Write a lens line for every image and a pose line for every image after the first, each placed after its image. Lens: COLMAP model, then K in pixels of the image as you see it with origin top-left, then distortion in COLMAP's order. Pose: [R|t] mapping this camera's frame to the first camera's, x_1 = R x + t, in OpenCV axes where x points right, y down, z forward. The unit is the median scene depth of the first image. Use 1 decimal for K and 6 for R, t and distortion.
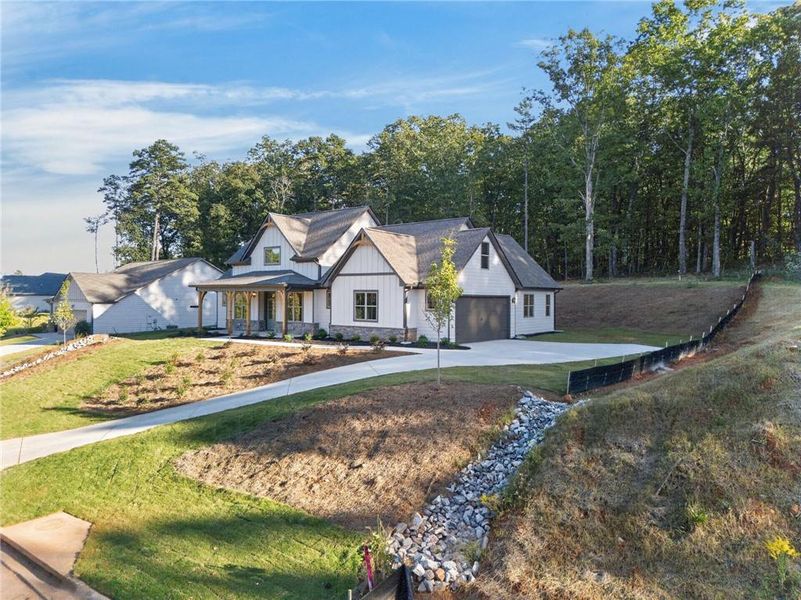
lens RADIAL K [[546.0, 0, 400.5], [0, 546.0, 300.0], [0, 0, 1]] dist [-0.003756, -0.000843]
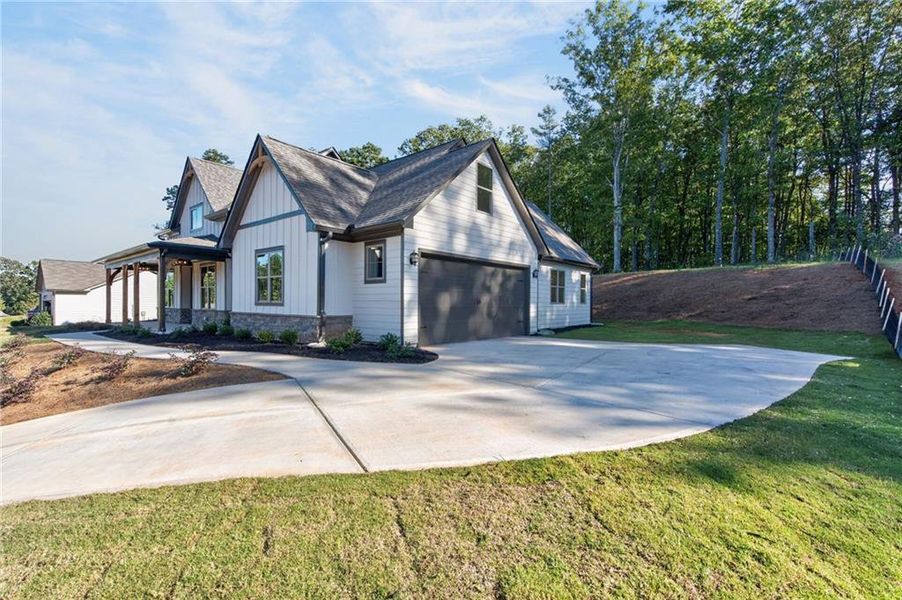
lens RADIAL K [[404.9, 0, 452.4], [0, 404.9, 299.3], [0, 0, 1]] dist [0.007080, -0.000379]
pose [[0.999983, -0.000766, -0.005820, 0.097938], [0.000701, 0.999938, -0.011120, 0.030193], [0.005828, 0.011115, 0.999921, 0.458190]]
